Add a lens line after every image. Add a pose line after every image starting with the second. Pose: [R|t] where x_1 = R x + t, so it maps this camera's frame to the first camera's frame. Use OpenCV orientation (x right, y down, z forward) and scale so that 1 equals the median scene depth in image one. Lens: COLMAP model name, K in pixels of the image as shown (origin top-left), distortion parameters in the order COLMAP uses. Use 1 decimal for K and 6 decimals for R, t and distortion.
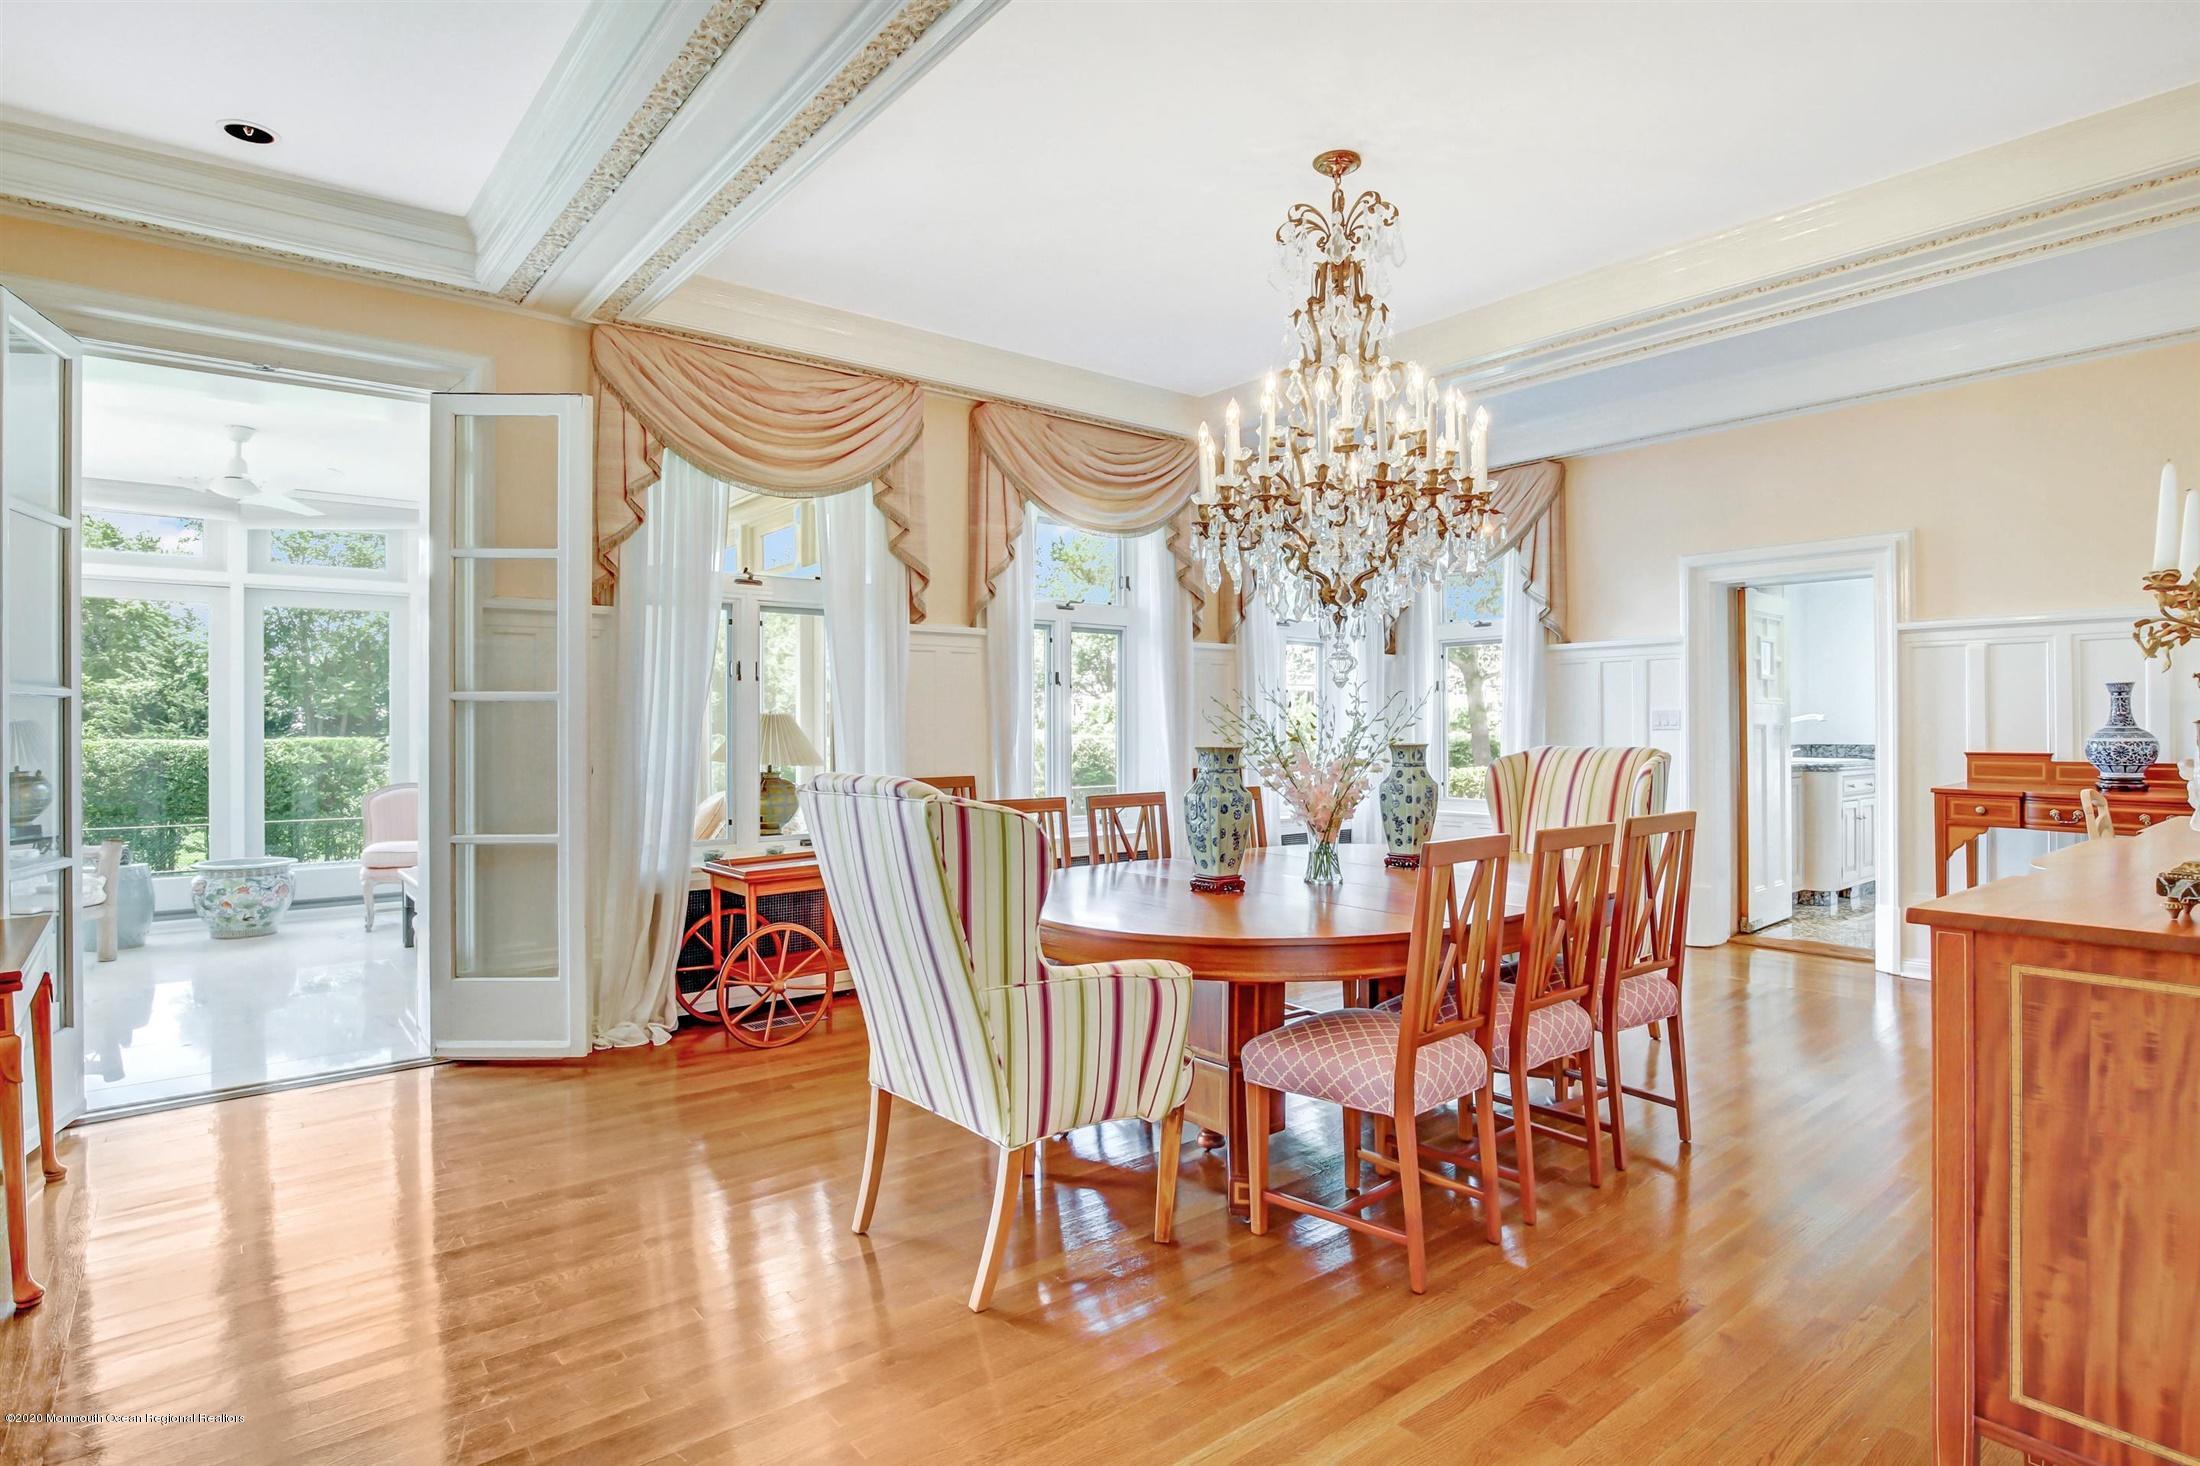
lens RADIAL K [[1162.7, 0, 1104.4], [0, 1162.7, 719.4], [0, 0, 1]] dist [-0.005679, -0.000725]
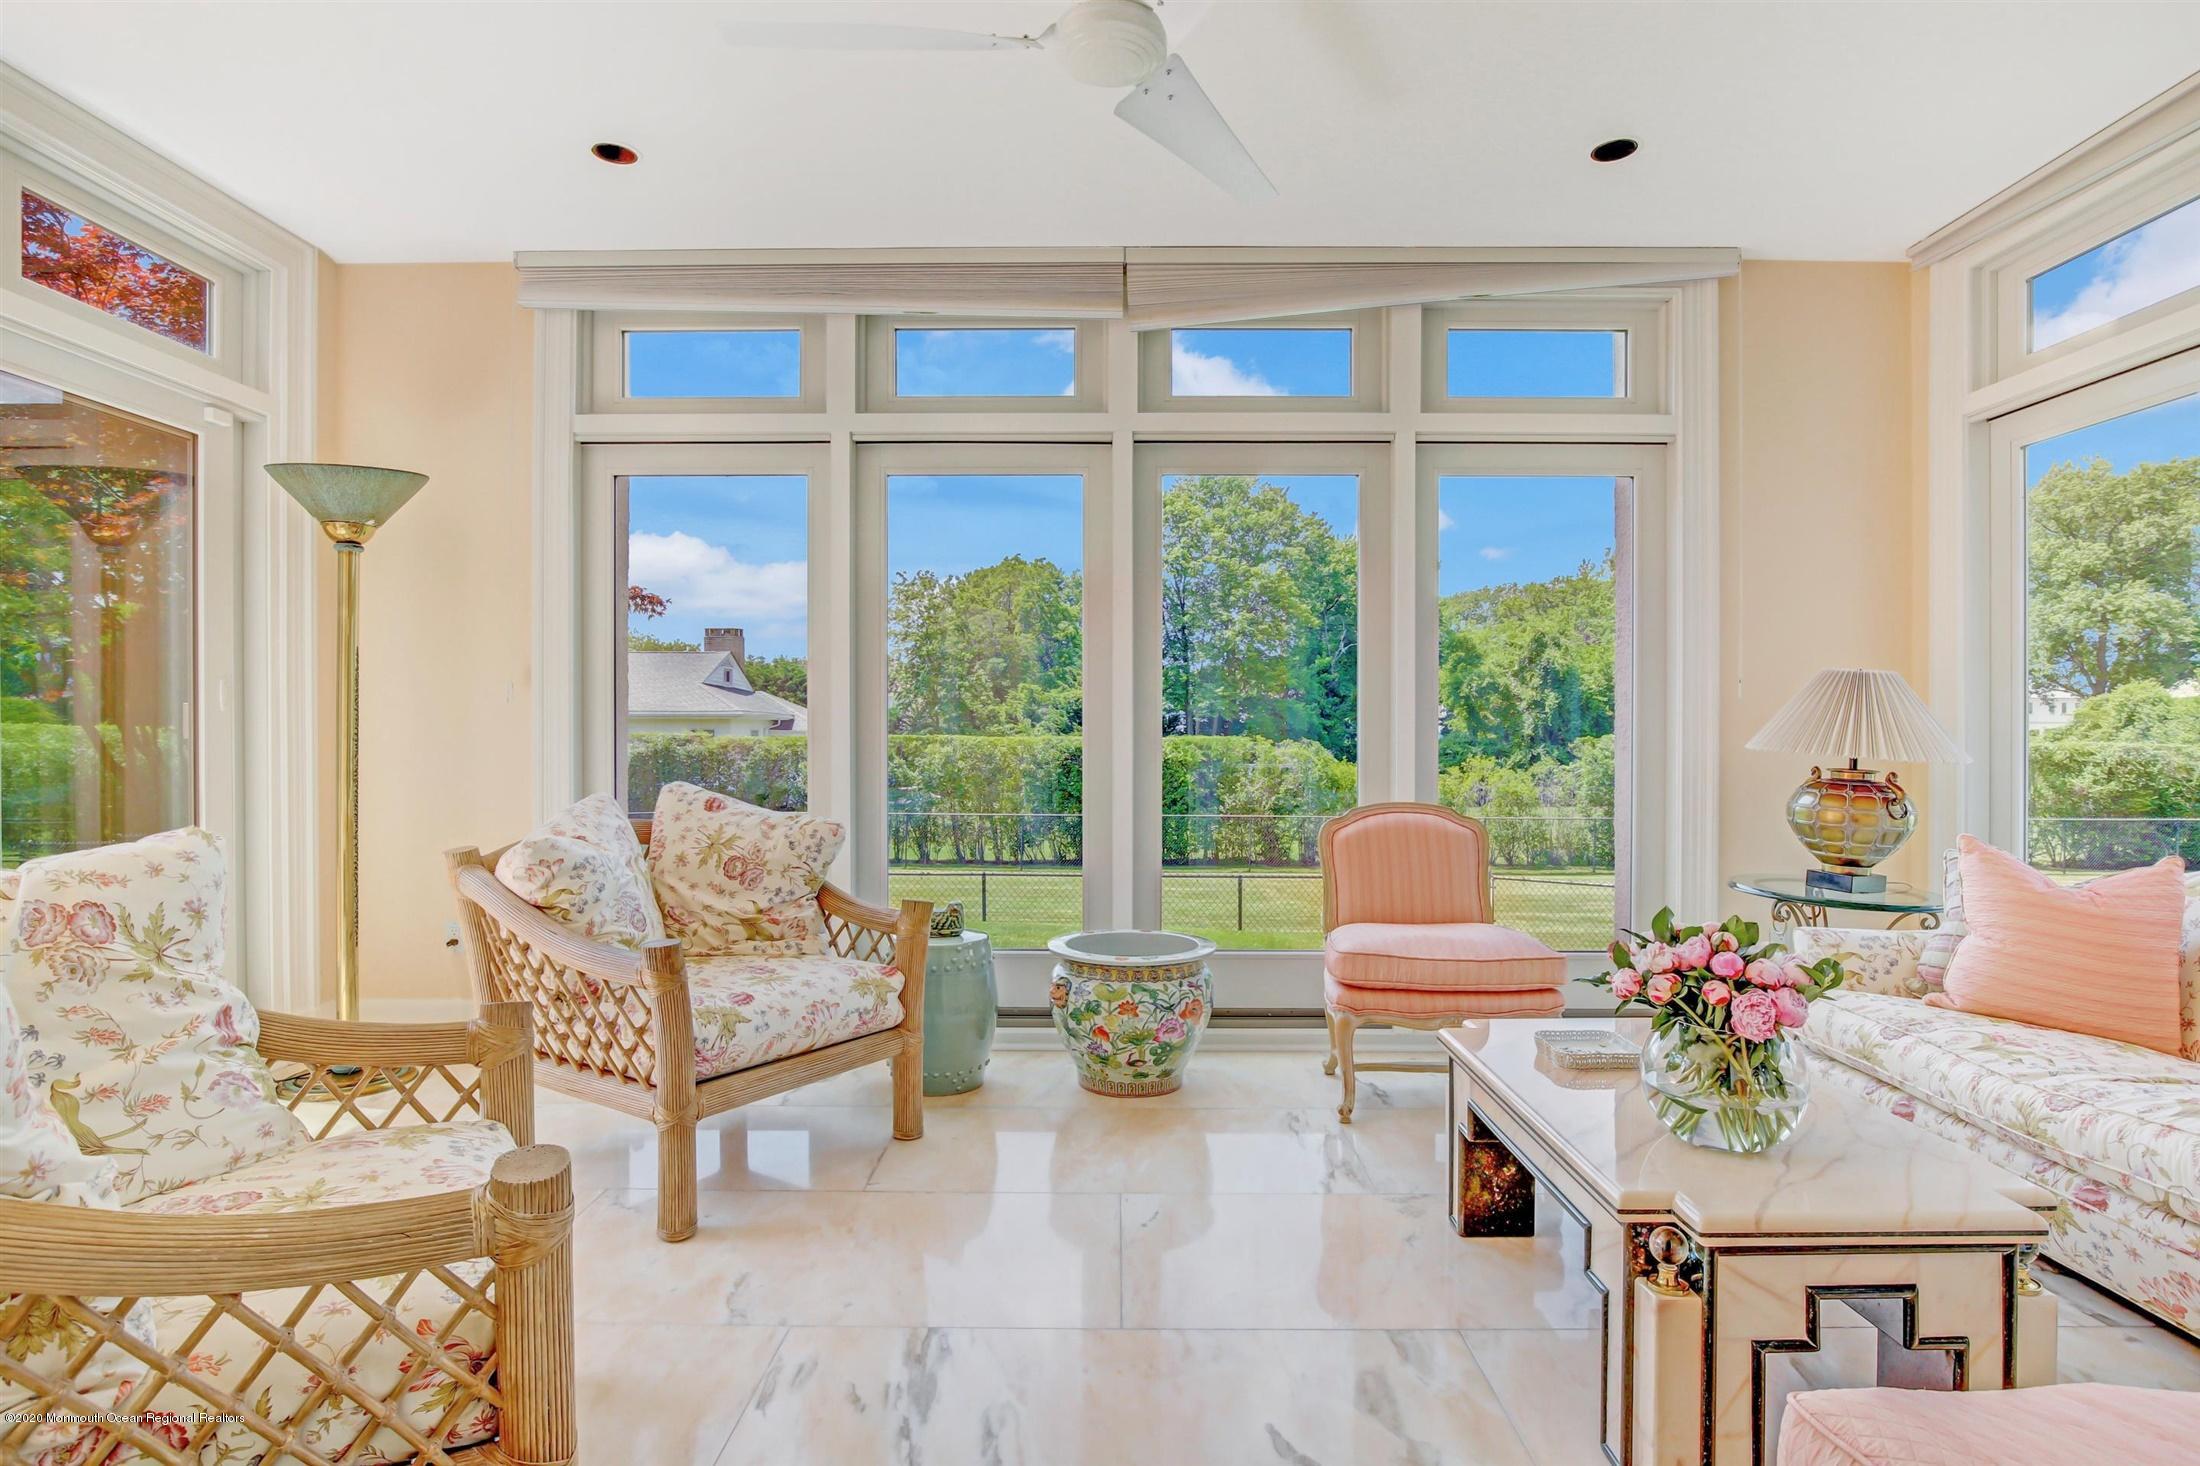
lens RADIAL K [[1162.7, 0, 1104.4], [0, 1162.7, 719.4], [0, 0, 1]] dist [-0.005679, -0.000725]
pose [[0.782950, -0.001312, -0.622083, -0.100749], [-0.002007, 0.999987, -0.004636, 0.005858], [0.622081, 0.004878, 0.782938, 0.137729]]
